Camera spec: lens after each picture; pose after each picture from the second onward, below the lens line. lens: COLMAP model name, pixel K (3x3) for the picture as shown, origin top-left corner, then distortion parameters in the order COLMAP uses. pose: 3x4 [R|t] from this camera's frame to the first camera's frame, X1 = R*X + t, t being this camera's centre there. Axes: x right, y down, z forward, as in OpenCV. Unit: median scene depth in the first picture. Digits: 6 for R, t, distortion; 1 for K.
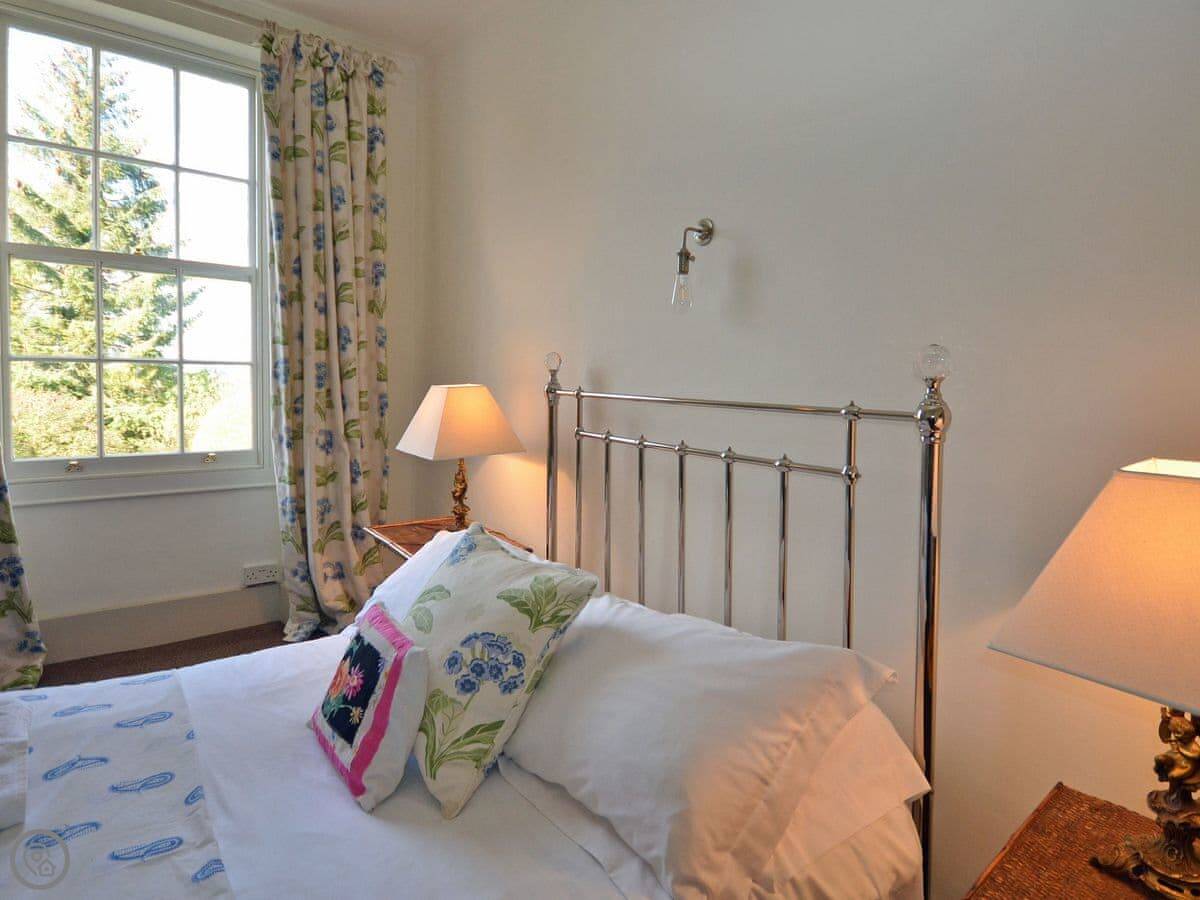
lens RADIAL K [[653.7, 0, 602.2], [0, 653.7, 416.9], [0, 0, 1]] dist [0.000560, -0.002109]
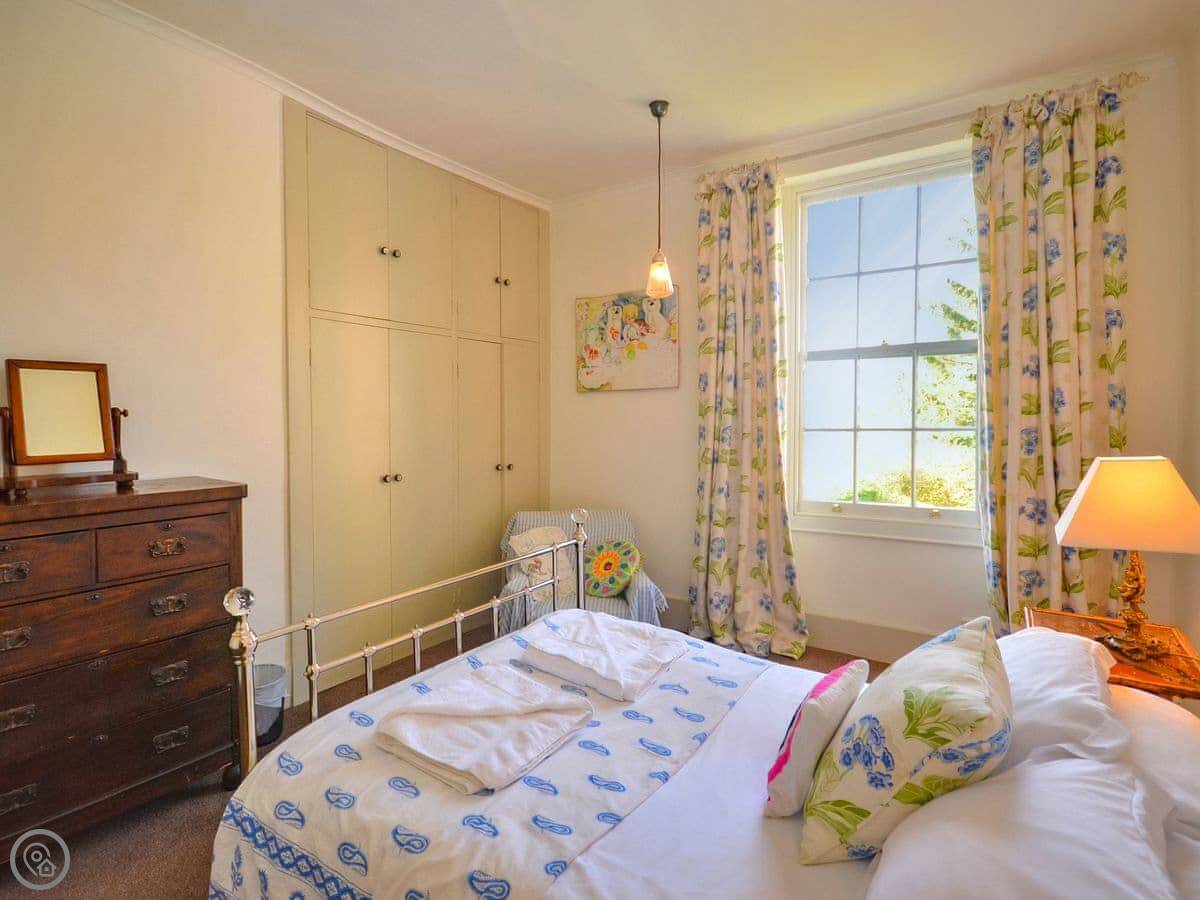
lens RADIAL K [[614.9, 0, 600.3], [0, 614.9, 444.1], [0, 0, 1]] dist [0.001834, -0.000095]
pose [[0.308060, 0.008489, -0.951329, 0.244369], [-0.046721, 0.998889, -0.006216, -0.025047], [0.950219, 0.046362, 0.308114, 0.126541]]
